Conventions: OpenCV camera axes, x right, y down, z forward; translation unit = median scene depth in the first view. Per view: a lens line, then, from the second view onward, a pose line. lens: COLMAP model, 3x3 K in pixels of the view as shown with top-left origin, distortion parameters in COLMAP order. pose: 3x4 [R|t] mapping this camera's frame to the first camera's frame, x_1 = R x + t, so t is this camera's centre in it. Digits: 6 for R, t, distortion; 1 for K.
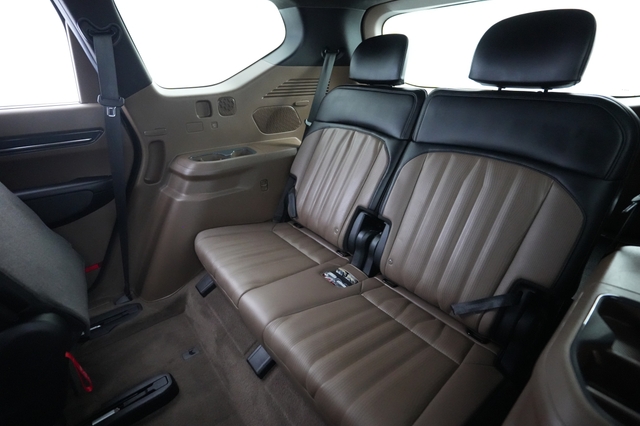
lens RADIAL K [[293.9, 0, 320.0], [0, 293.9, 213.0], [0, 0, 1]] dist [0.036431, 0.000228]
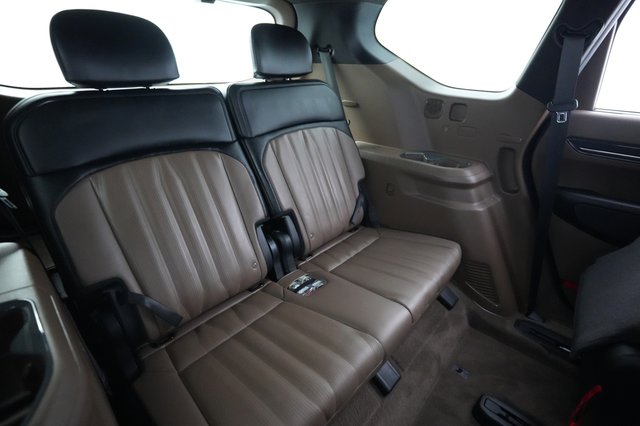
lens RADIAL K [[303.6, 0, 320.0], [0, 303.6, 213.0], [0, 0, 1]] dist [0.000417, 0.000084]
pose [[-0.136001, -0.428926, 0.893043, -0.605484], [0.424963, 0.789020, 0.443681, -0.321902], [-0.894936, 0.439852, 0.074970, 0.663559]]
